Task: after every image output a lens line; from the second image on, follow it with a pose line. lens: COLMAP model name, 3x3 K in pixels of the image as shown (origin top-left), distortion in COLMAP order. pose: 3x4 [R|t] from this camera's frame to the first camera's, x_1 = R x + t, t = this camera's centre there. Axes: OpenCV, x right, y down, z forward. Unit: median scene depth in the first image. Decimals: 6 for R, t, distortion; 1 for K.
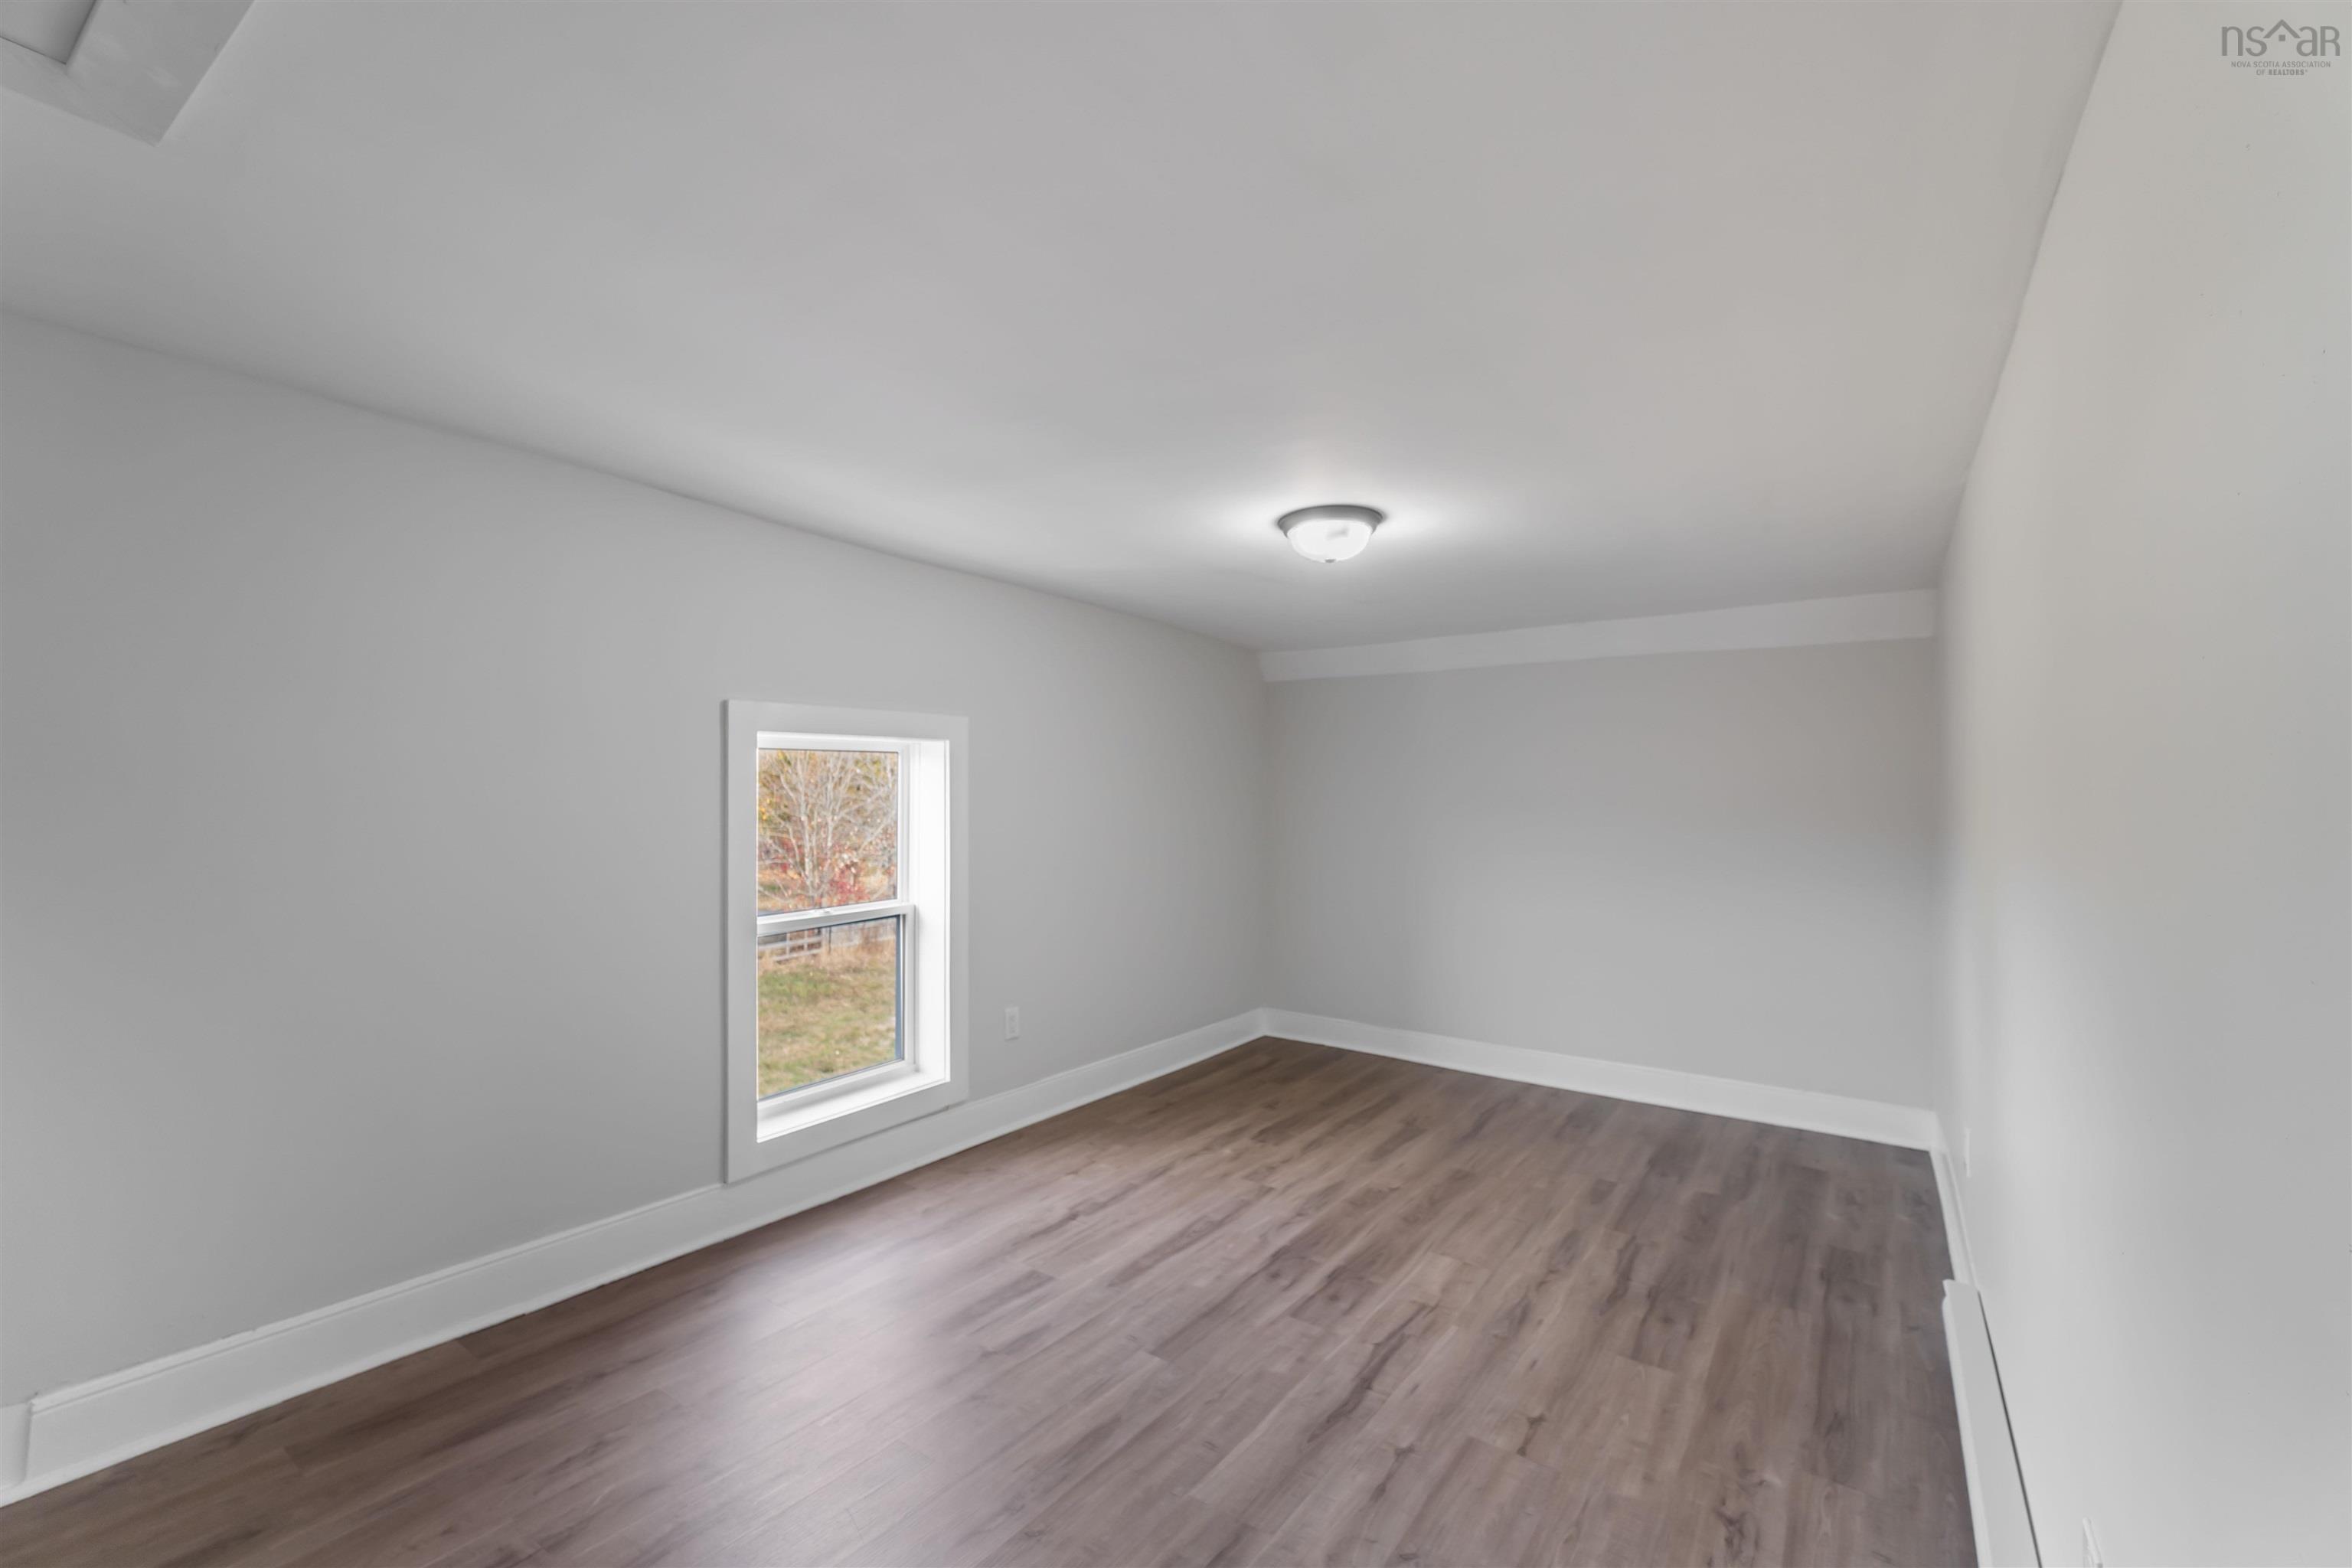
lens RADIAL K [[995.0, 0, 1188.2], [0, 995.0, 785.9], [0, 0, 1]] dist [0.000230, -0.000307]
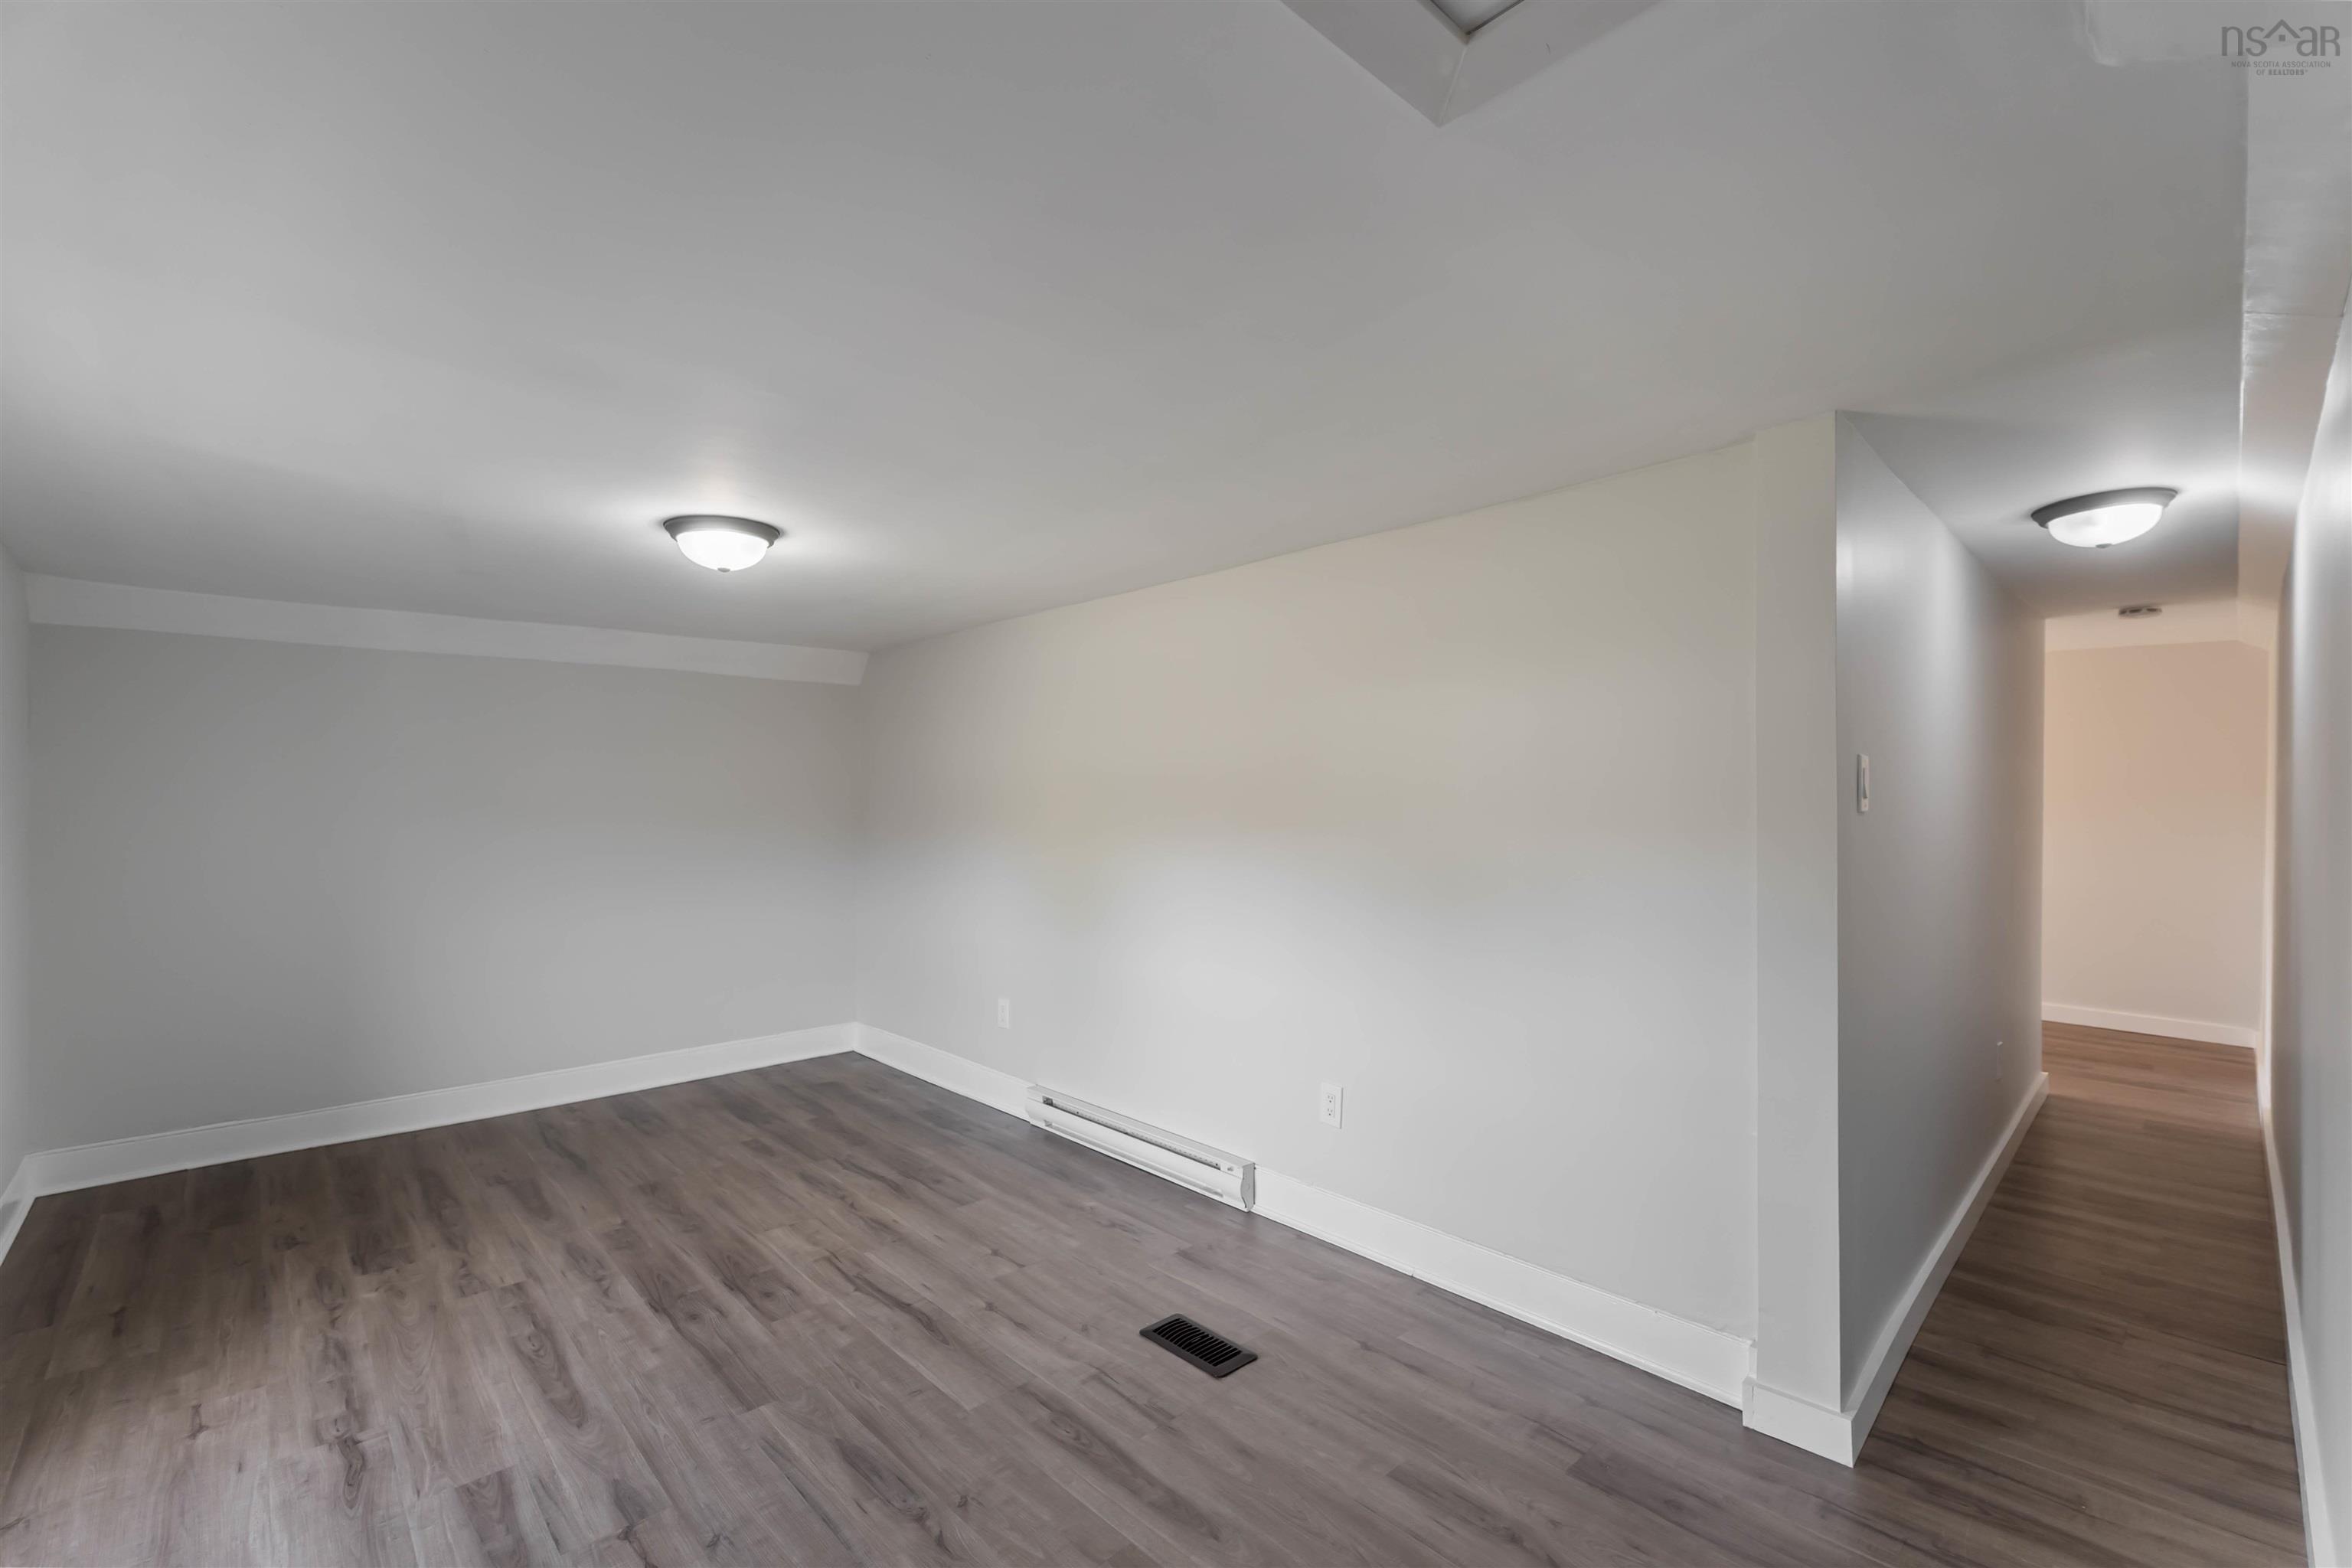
lens RADIAL K [[995.0, 0, 1188.8], [0, 995.0, 790.1], [0, 0, 1]] dist [0.000230, -0.000307]
pose [[0.206571, -0.006343, 0.978411, -0.627352], [-0.003992, 0.999965, 0.007326, -0.014513], [-0.978423, -0.005419, 0.206538, 0.295593]]
